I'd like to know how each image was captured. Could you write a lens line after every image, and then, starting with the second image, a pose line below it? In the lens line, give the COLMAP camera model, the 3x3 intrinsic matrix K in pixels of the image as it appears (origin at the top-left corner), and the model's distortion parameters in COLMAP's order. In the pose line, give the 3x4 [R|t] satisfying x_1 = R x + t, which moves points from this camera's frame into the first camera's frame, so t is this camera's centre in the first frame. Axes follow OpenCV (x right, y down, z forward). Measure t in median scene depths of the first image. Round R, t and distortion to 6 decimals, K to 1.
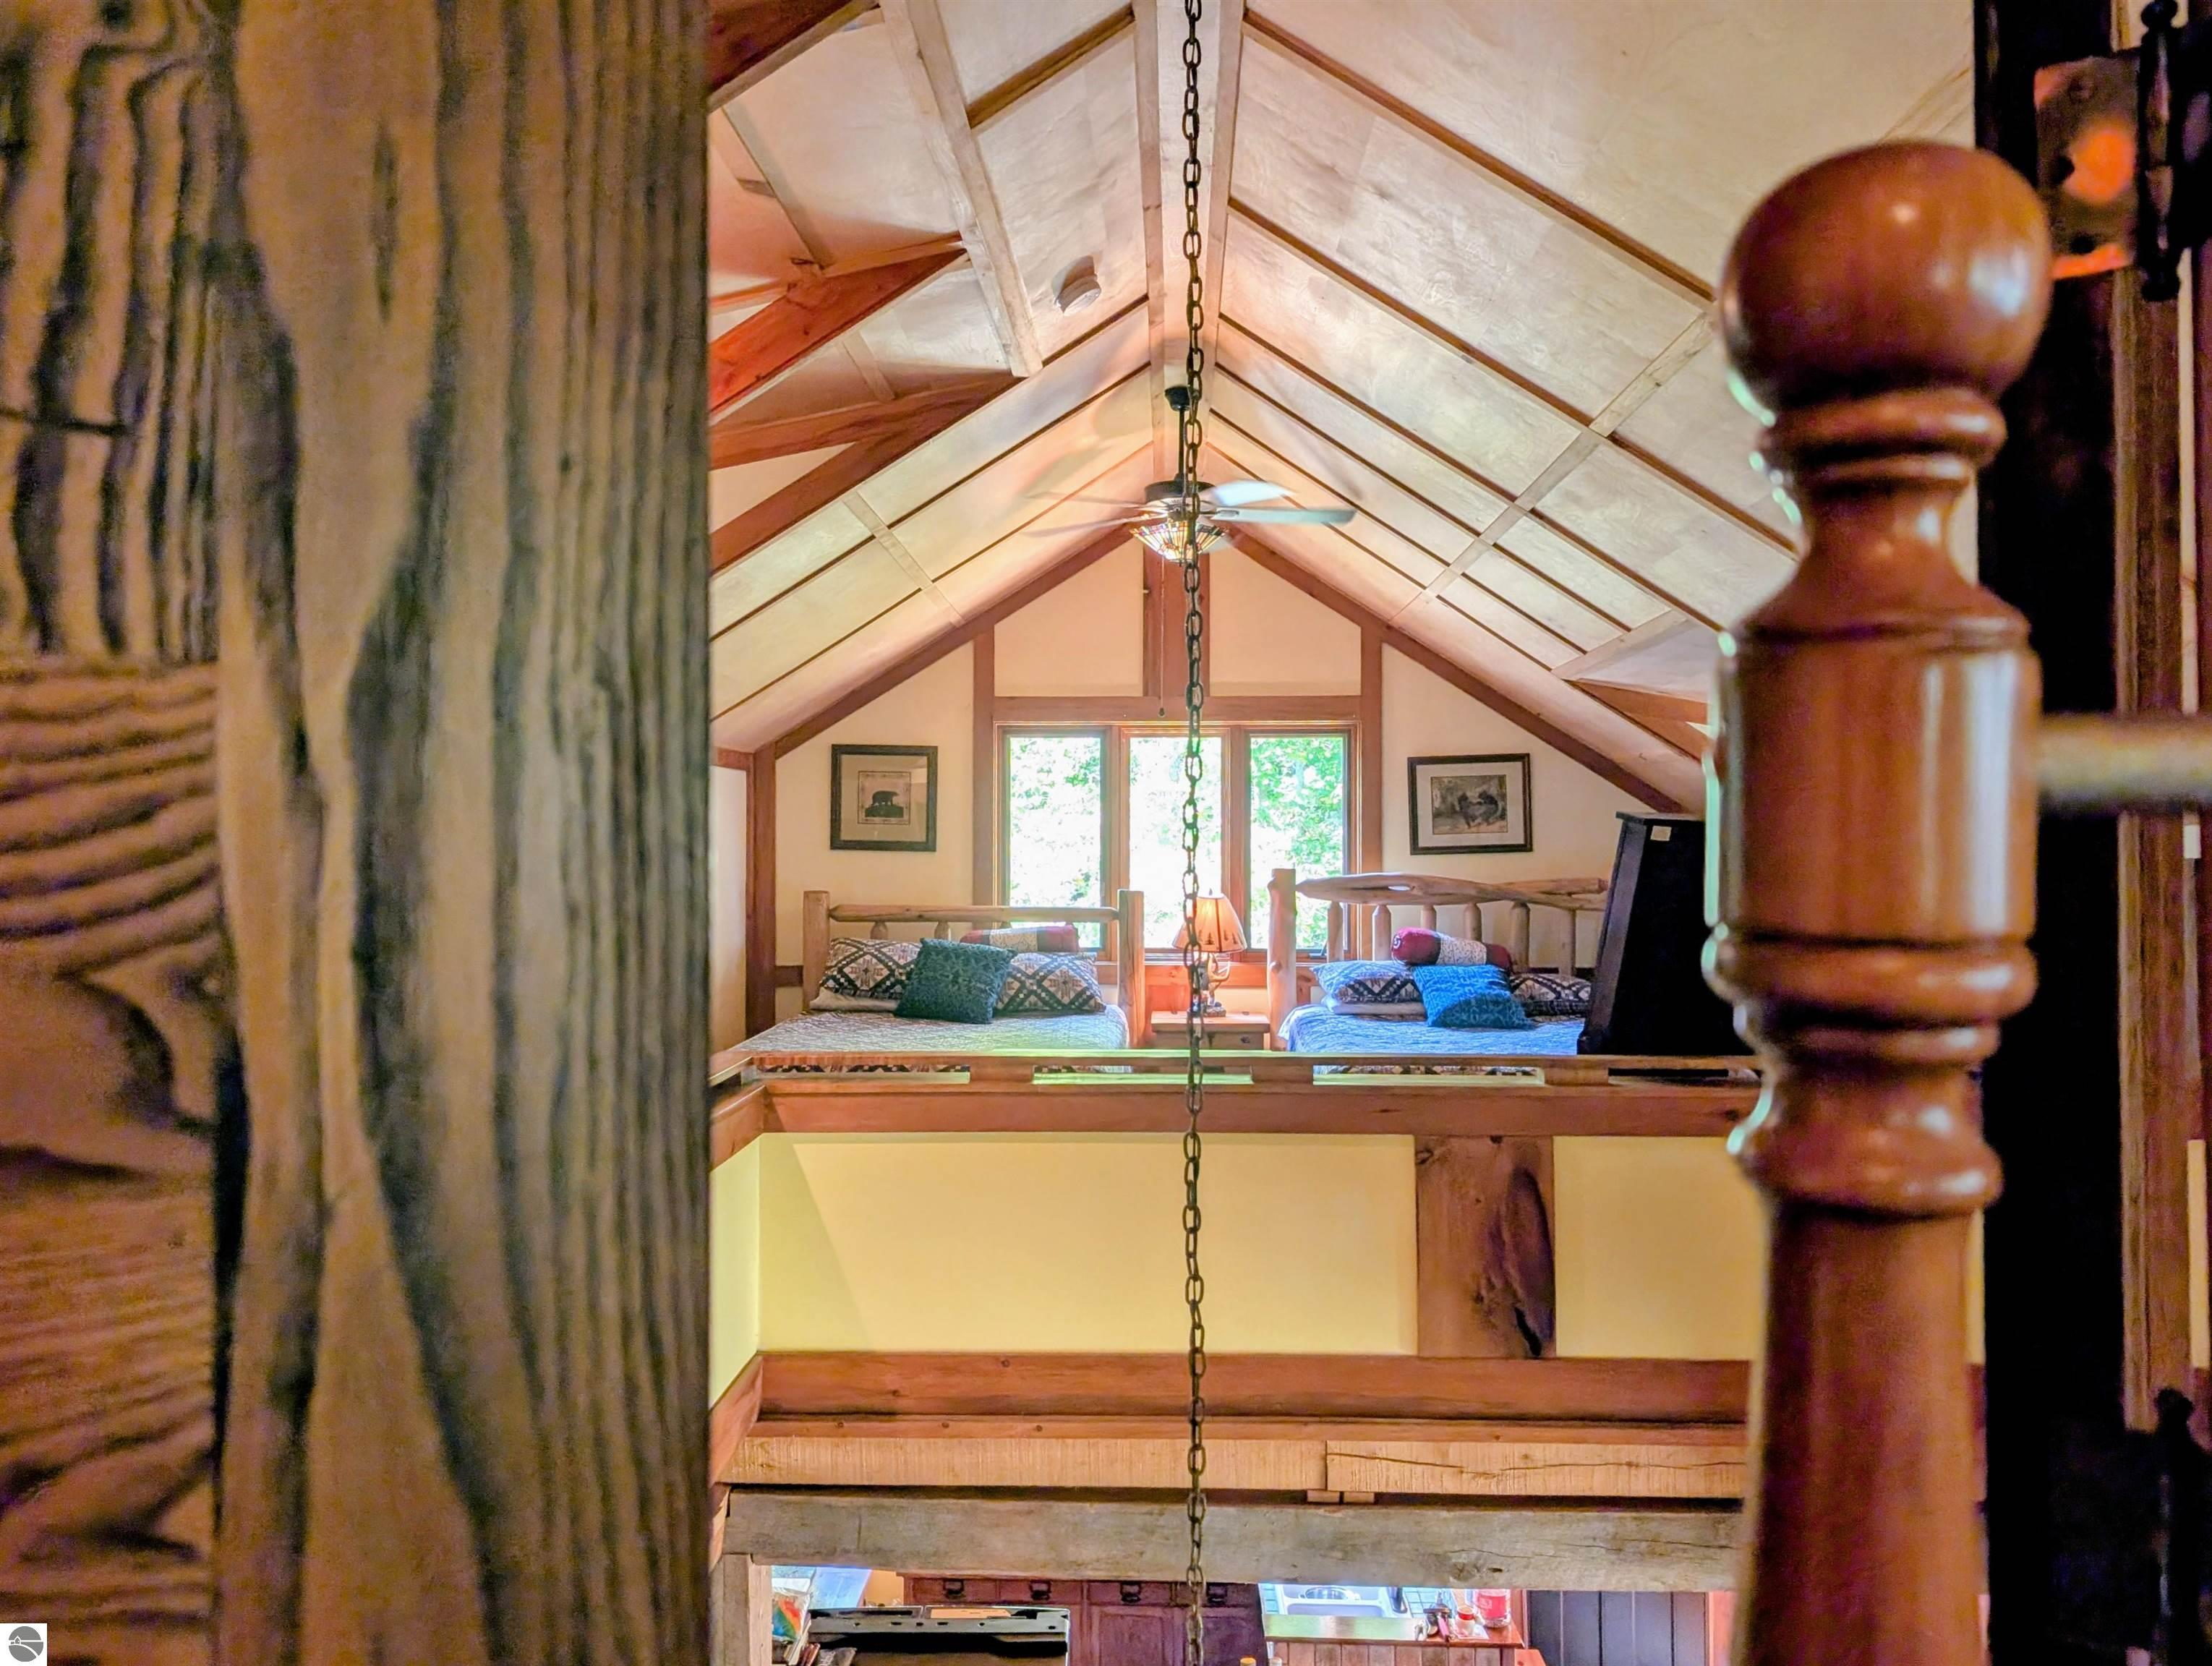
lens RADIAL K [[1642.1, 0, 1089.7], [0, 1642.1, 839.1], [0, 0, 1]] dist [0.089786, -0.248075]
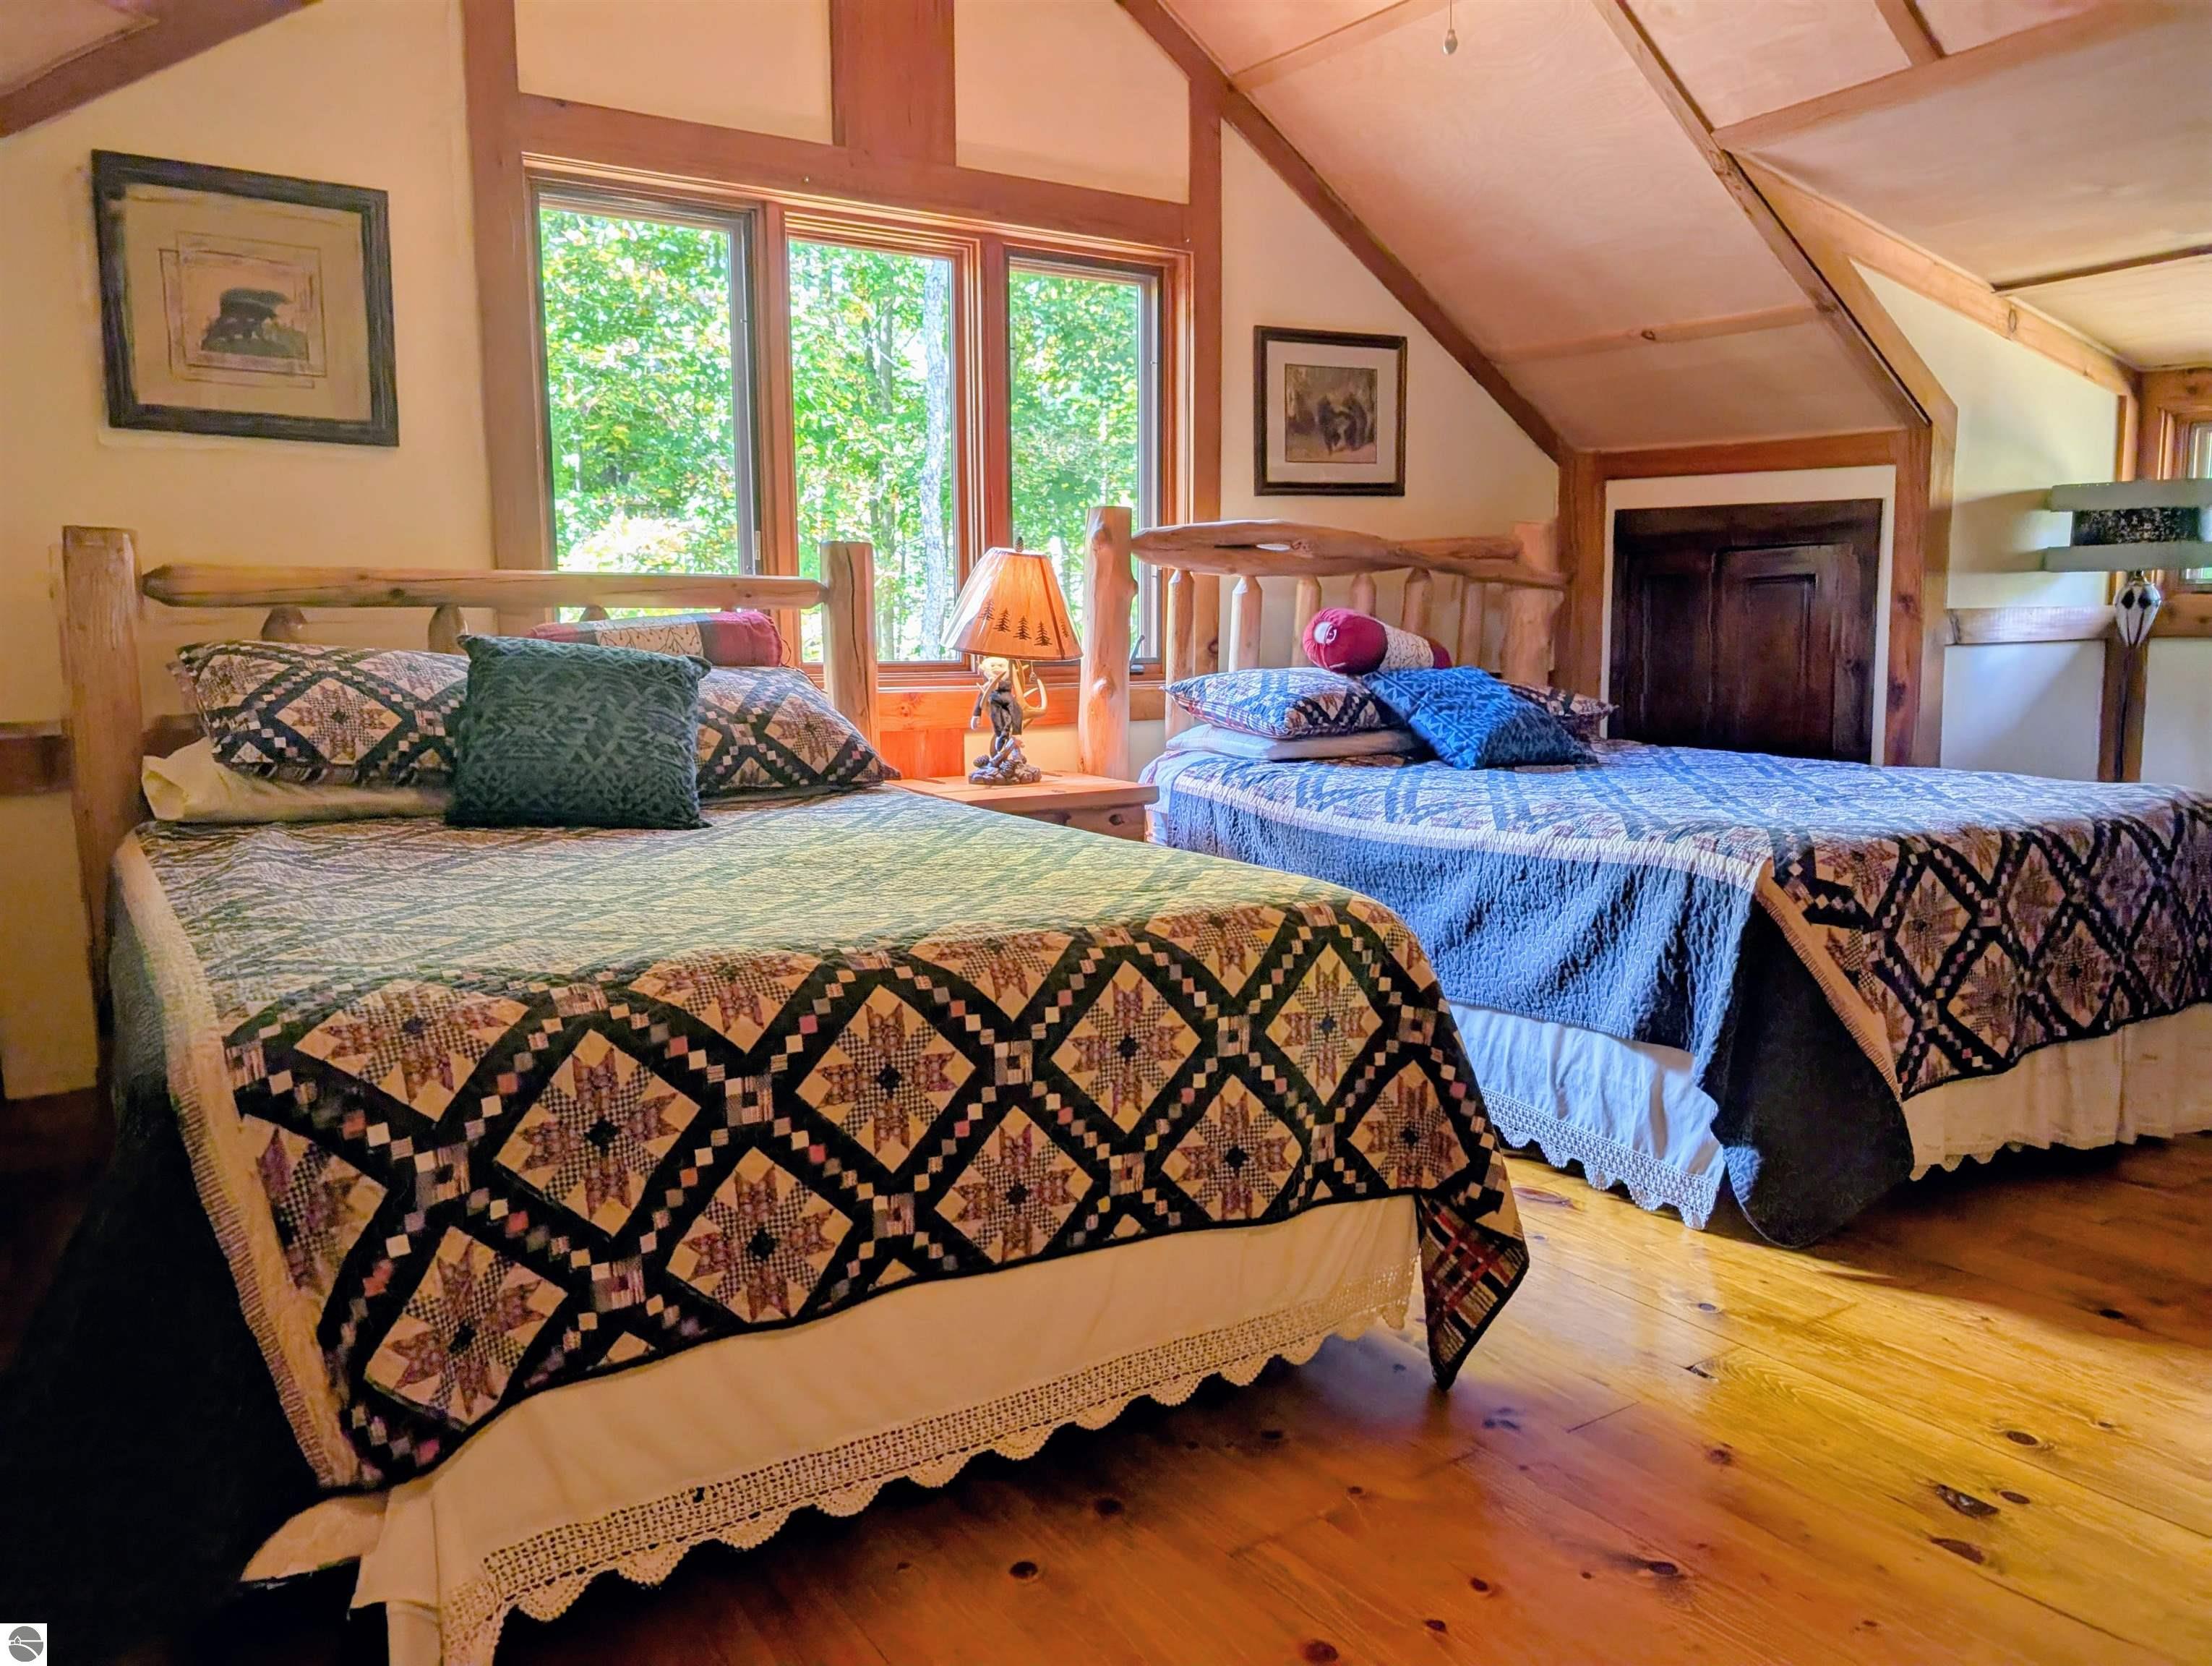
lens RADIAL K [[1600.2, 0, 1106.0], [0, 1600.2, 833.0], [0, 0, 1]] dist [0.002326, -0.001961]
pose [[0.825266, -0.079316, 0.559146, -0.187081], [0.003688, 0.990824, 0.135107, 0.053151], [-0.564732, -0.109437, 0.817986, 0.549576]]
